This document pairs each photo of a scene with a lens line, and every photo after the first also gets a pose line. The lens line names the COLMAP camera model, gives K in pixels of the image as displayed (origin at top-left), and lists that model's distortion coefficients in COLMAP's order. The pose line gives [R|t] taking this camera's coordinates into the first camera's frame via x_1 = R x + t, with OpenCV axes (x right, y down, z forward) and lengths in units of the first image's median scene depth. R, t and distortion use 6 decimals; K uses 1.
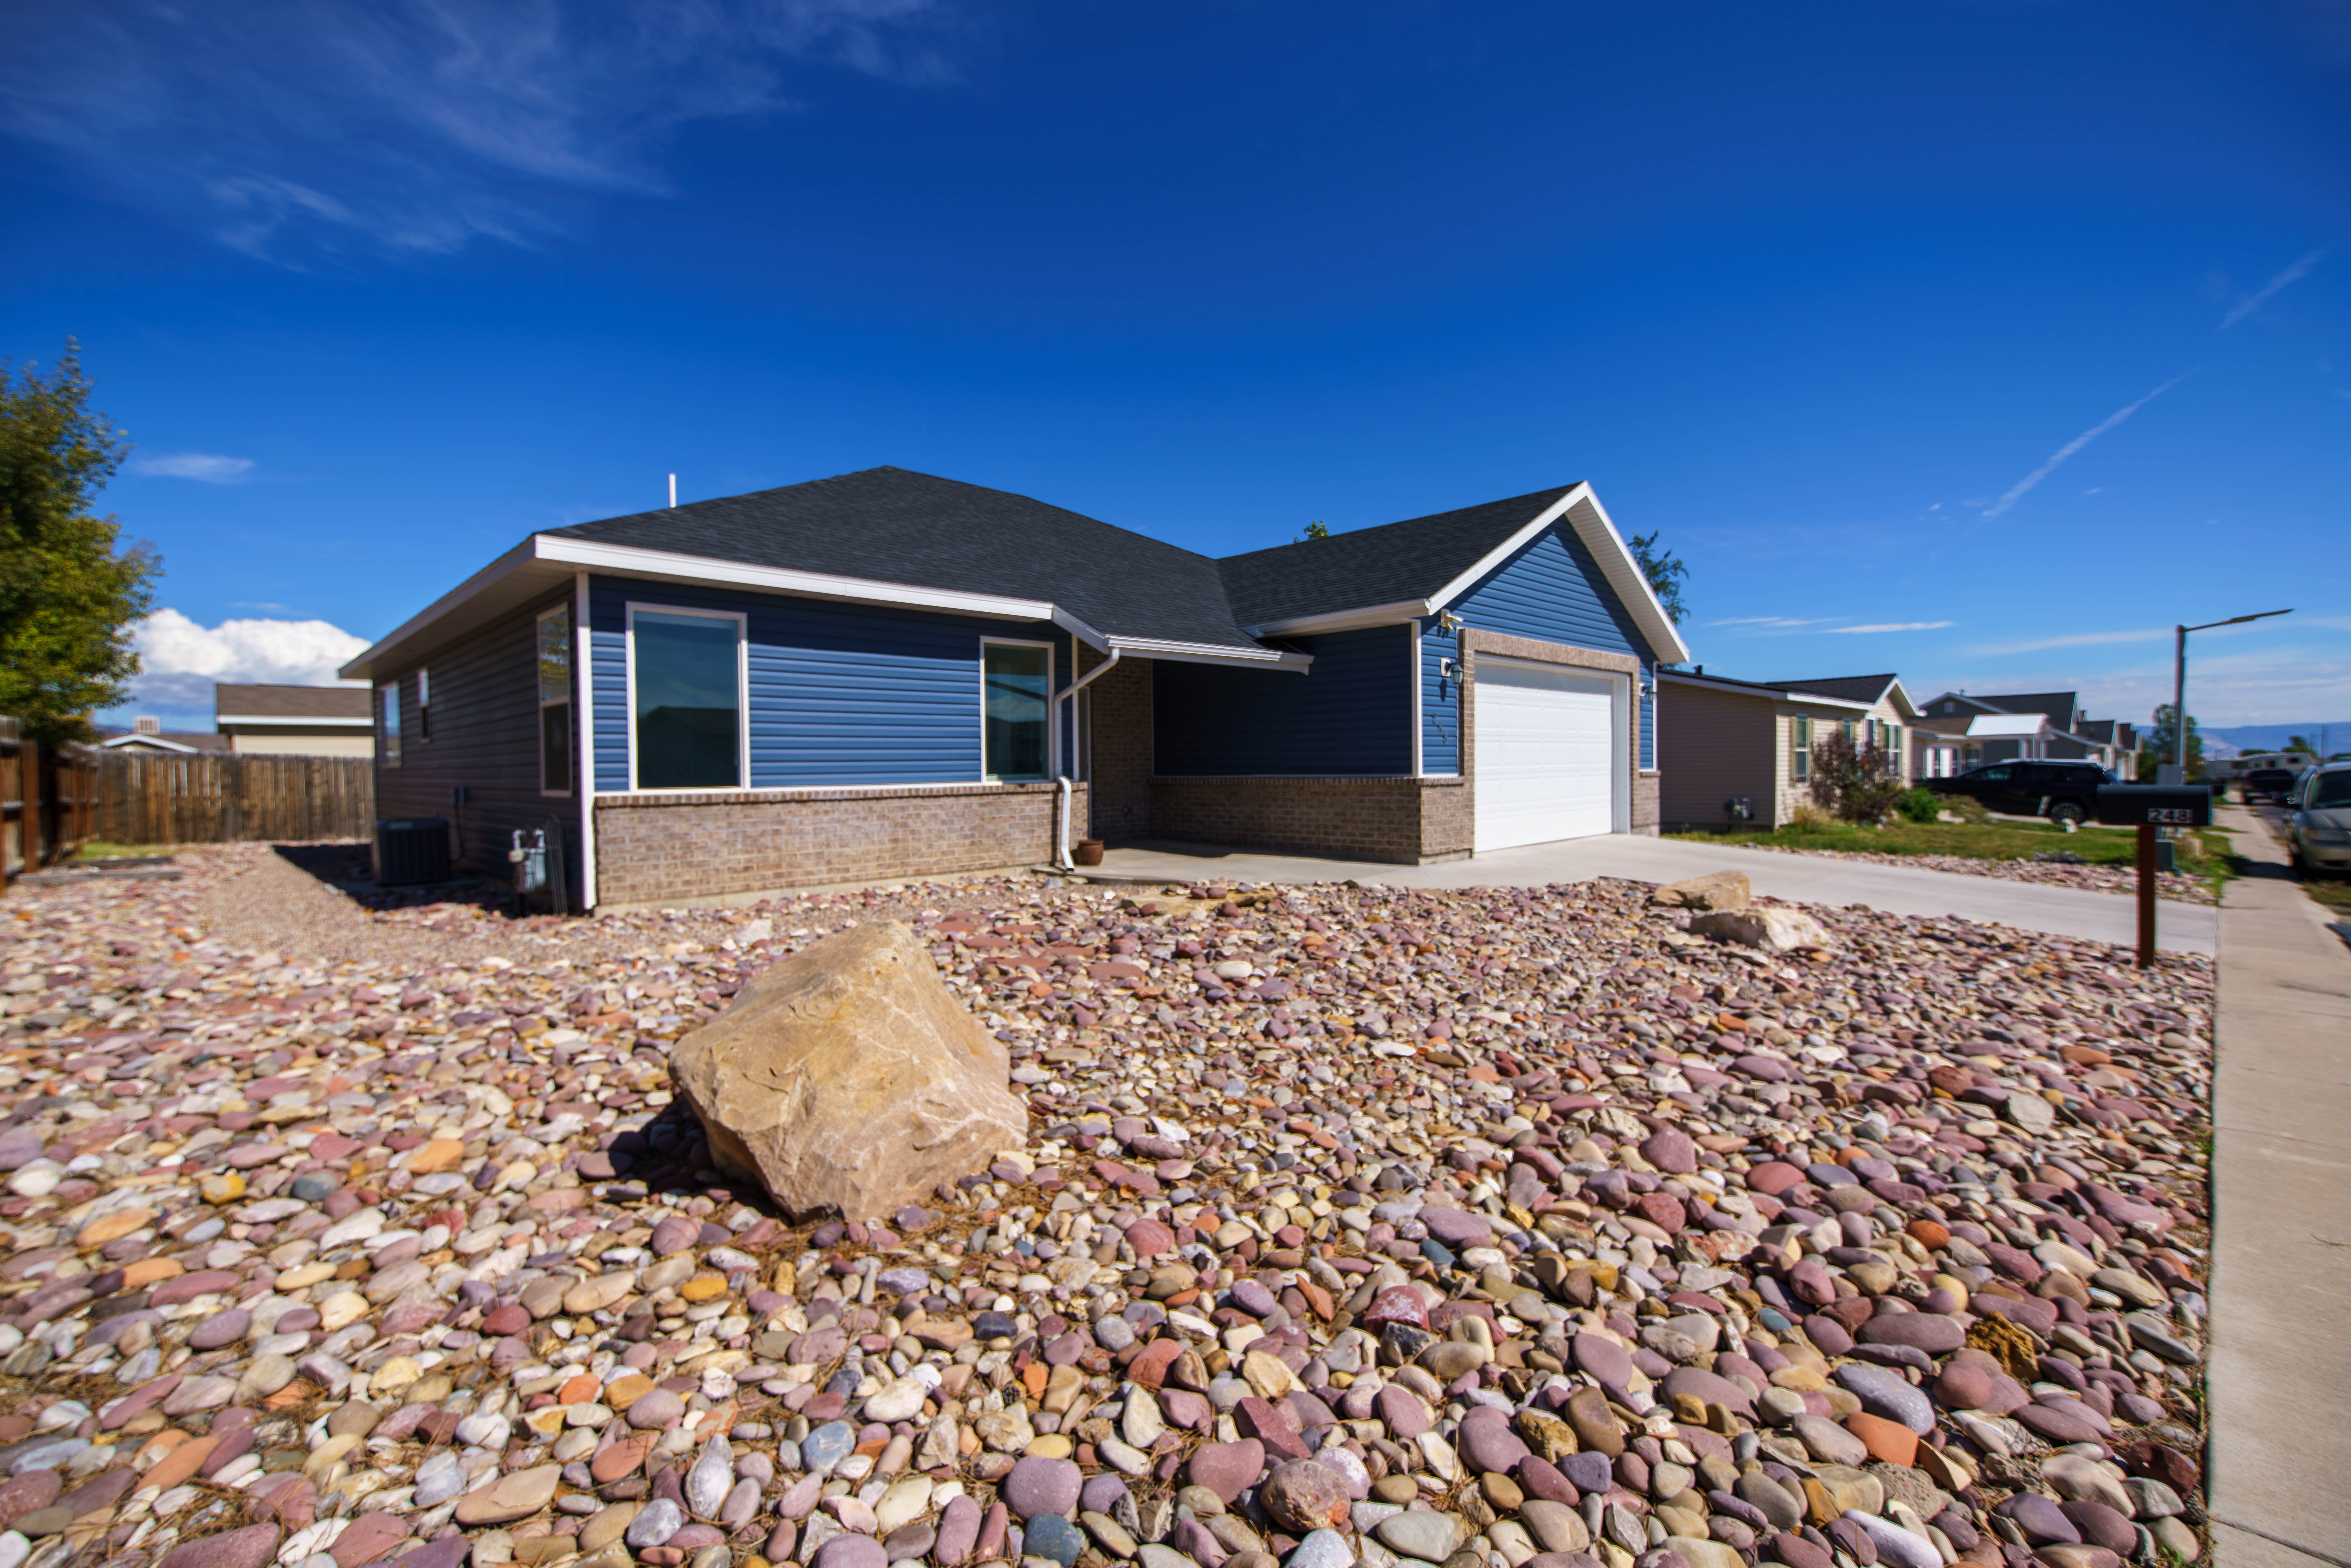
lens RADIAL K [[1002.0, 0, 1178.4], [0, 1002.0, 779.9], [0, 0, 1]] dist [0.002933, -0.000113]
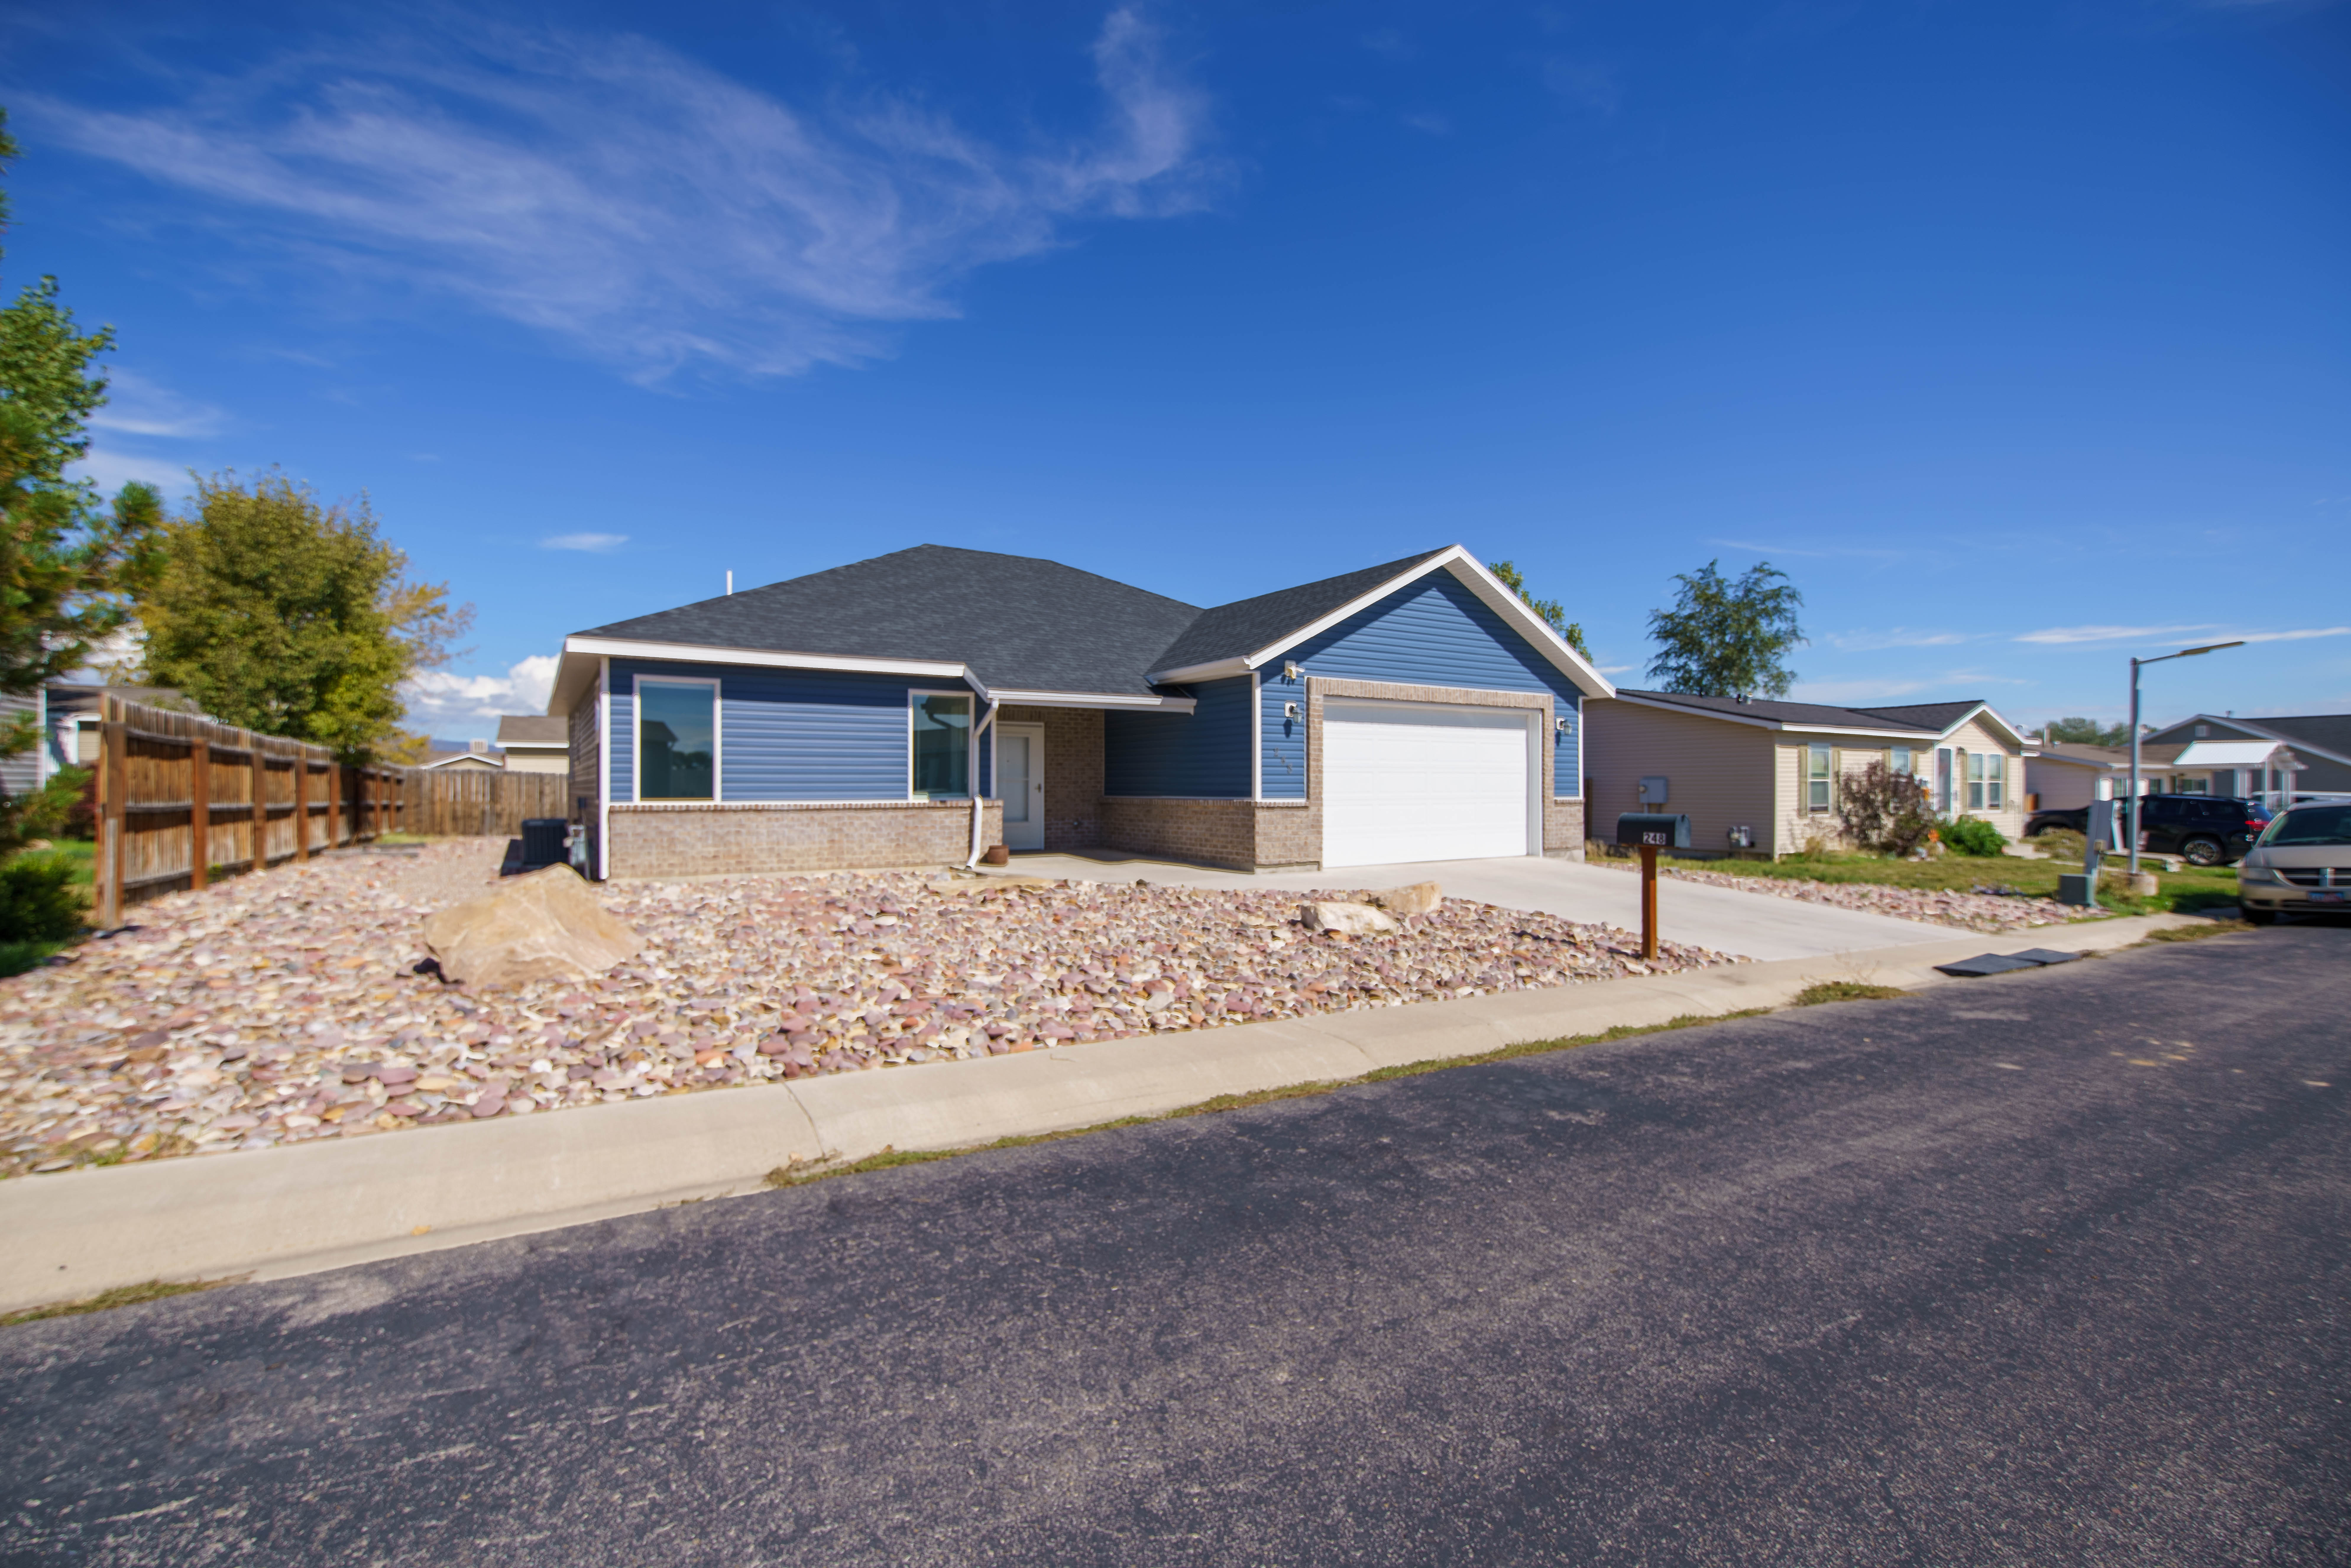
lens RADIAL K [[1002.0, 0, 1172.1], [0, 1002.0, 786.4], [0, 0, 1]] dist [0.002933, -0.000113]
pose [[0.978339, 0.012422, -0.206635, 0.390796], [-0.015043, 0.999825, -0.011118, -0.005124], [0.206461, 0.013986, 0.978355, -0.212185]]
